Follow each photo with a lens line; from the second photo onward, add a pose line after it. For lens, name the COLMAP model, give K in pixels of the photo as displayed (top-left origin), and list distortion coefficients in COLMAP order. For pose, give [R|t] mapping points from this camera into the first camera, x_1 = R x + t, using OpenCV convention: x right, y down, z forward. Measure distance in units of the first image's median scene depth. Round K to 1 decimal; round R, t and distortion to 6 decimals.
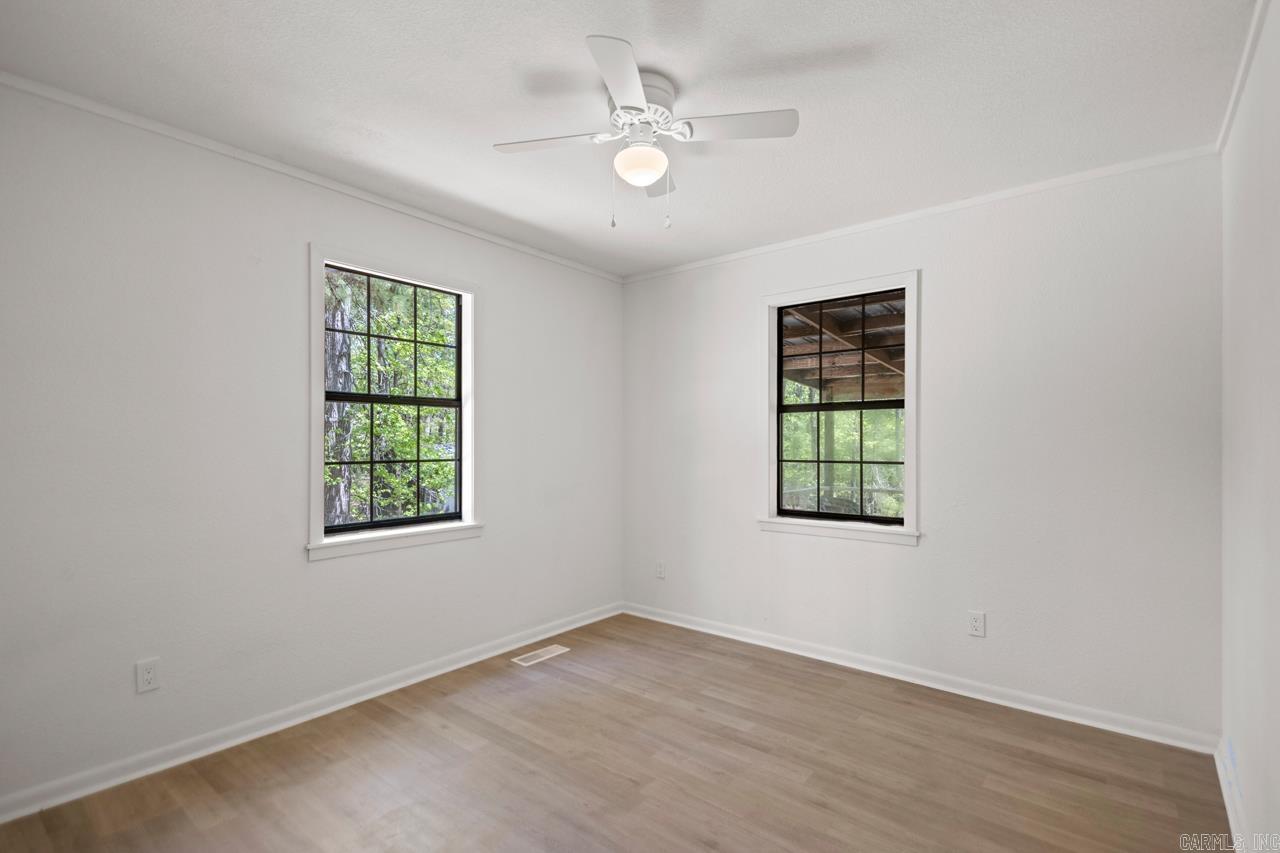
lens RADIAL K [[587.3, 0, 643.5], [0, 587.3, 436.1], [0, 0, 1]] dist [0.029899, -0.016890]
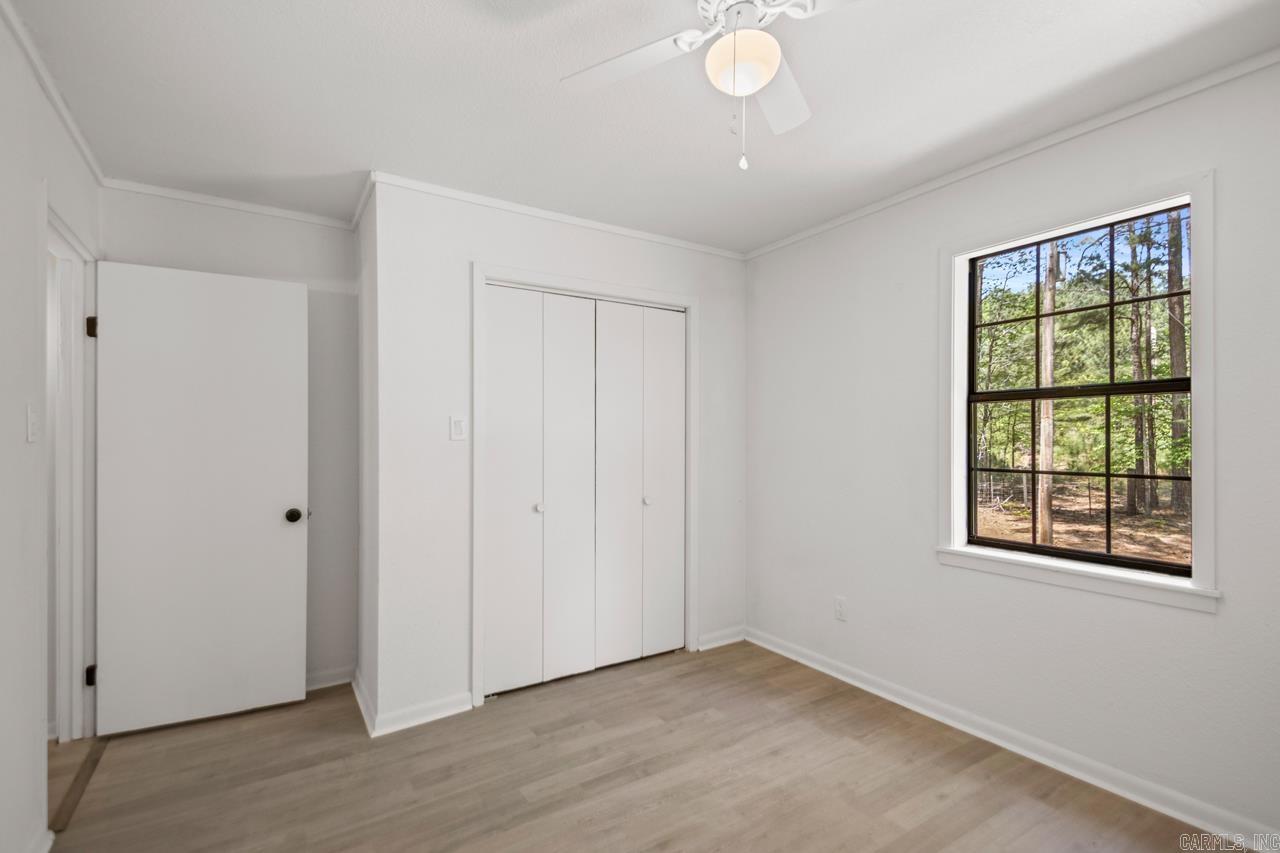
lens RADIAL K [[587.3, 0, 639.9], [0, 587.3, 430.2], [0, 0, 1]] dist [0.029899, -0.016890]
pose [[-0.300505, -0.006843, -0.953756, 0.558454], [0.011523, 0.999875, -0.010805, -0.011749], [0.953711, -0.014237, -0.300389, 0.826633]]
